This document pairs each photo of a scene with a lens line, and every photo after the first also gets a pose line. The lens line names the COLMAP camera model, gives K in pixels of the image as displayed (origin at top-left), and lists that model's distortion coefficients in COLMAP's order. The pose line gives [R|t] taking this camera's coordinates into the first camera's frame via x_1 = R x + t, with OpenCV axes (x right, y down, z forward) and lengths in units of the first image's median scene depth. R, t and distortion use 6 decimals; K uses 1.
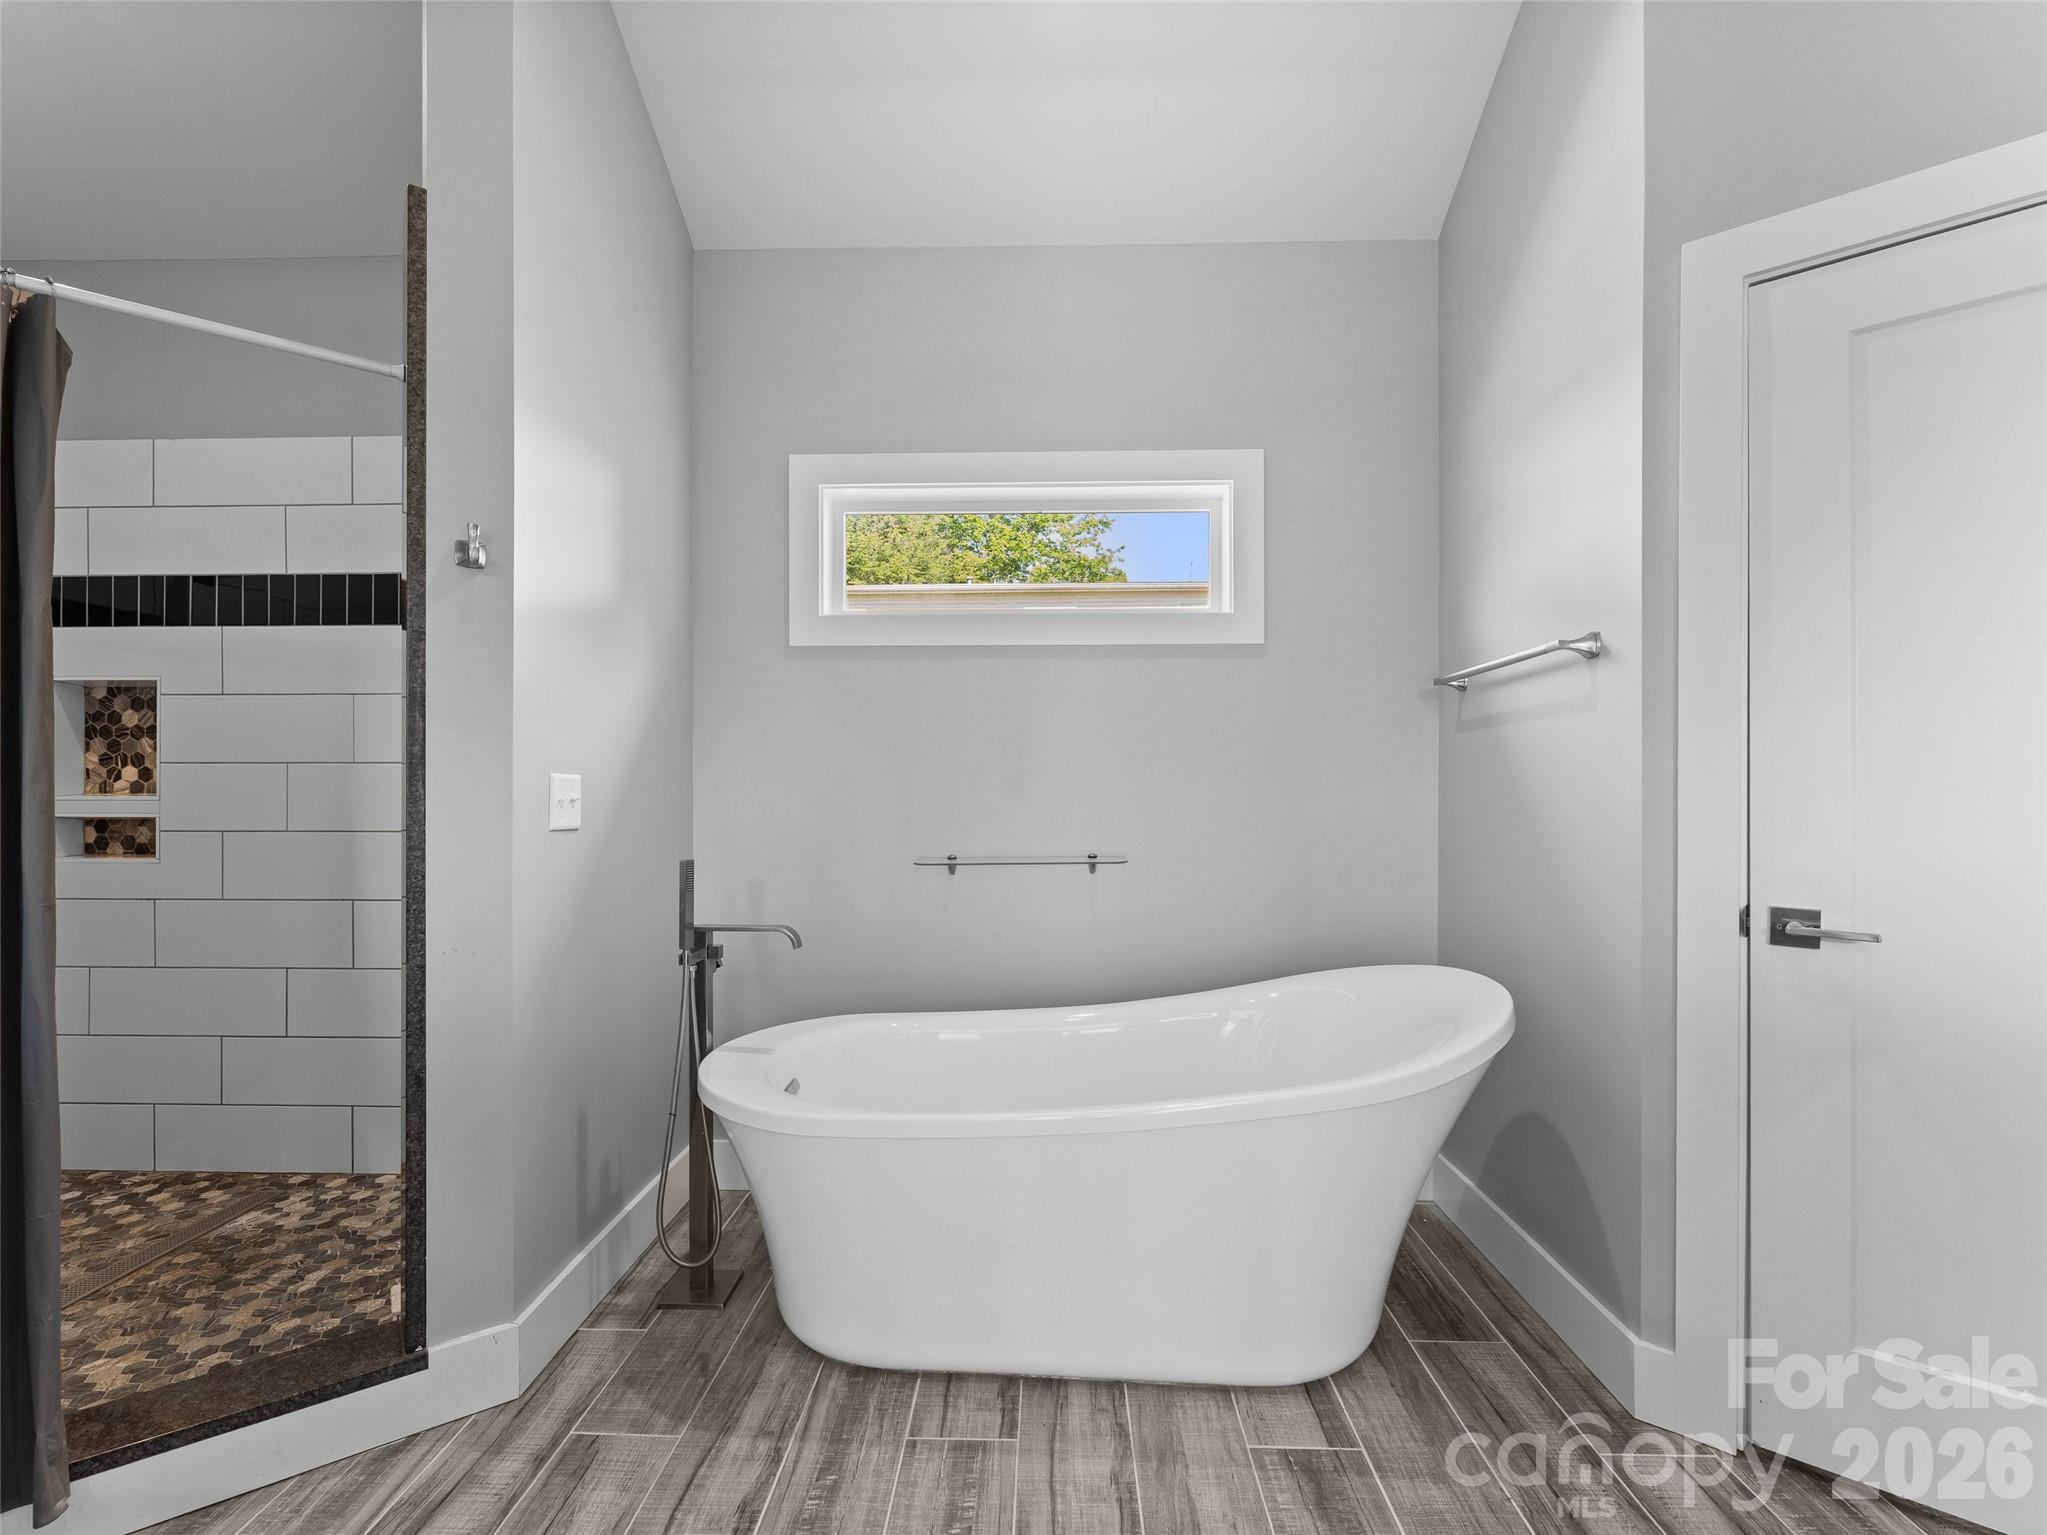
lens RADIAL K [[927.8, 0, 1025.4], [0, 927.8, 805.5], [0, 0, 1]] dist [-0.002030, -0.000207]
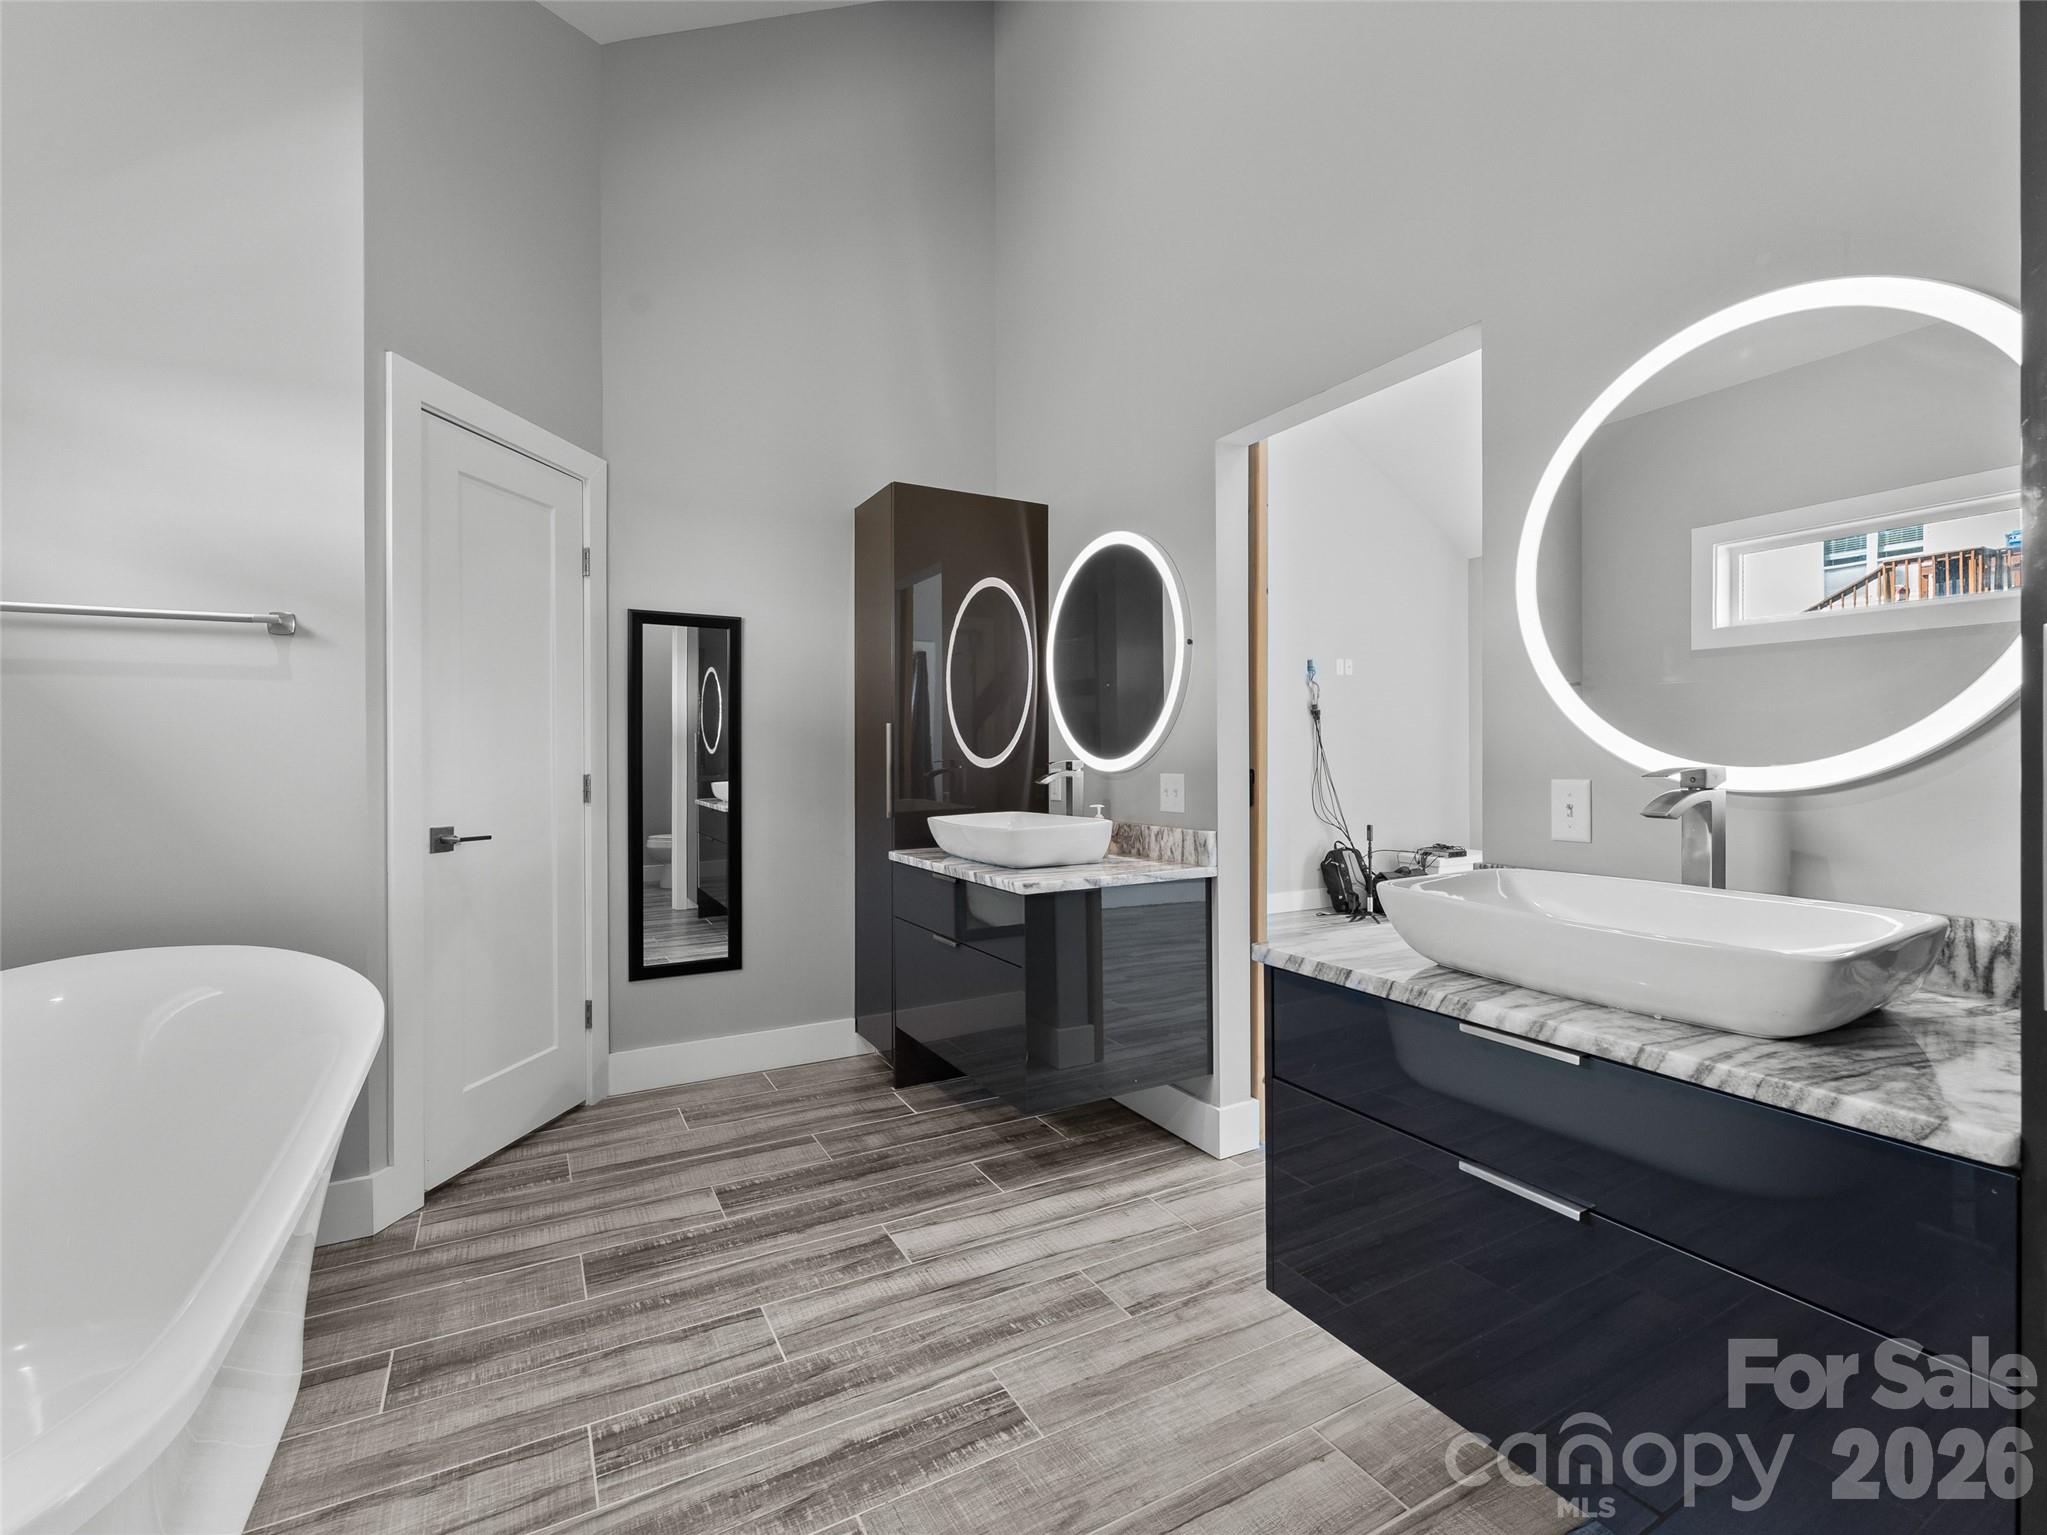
lens RADIAL K [[927.8, 0, 1029.9], [0, 927.8, 760.6], [0, 0, 1]] dist [-0.002030, -0.000207]
pose [[-0.510719, -0.007393, 0.859716, -0.980355], [0.012595, 0.999791, 0.016080, -0.012961], [-0.859656, 0.019041, -0.510519, 0.916639]]
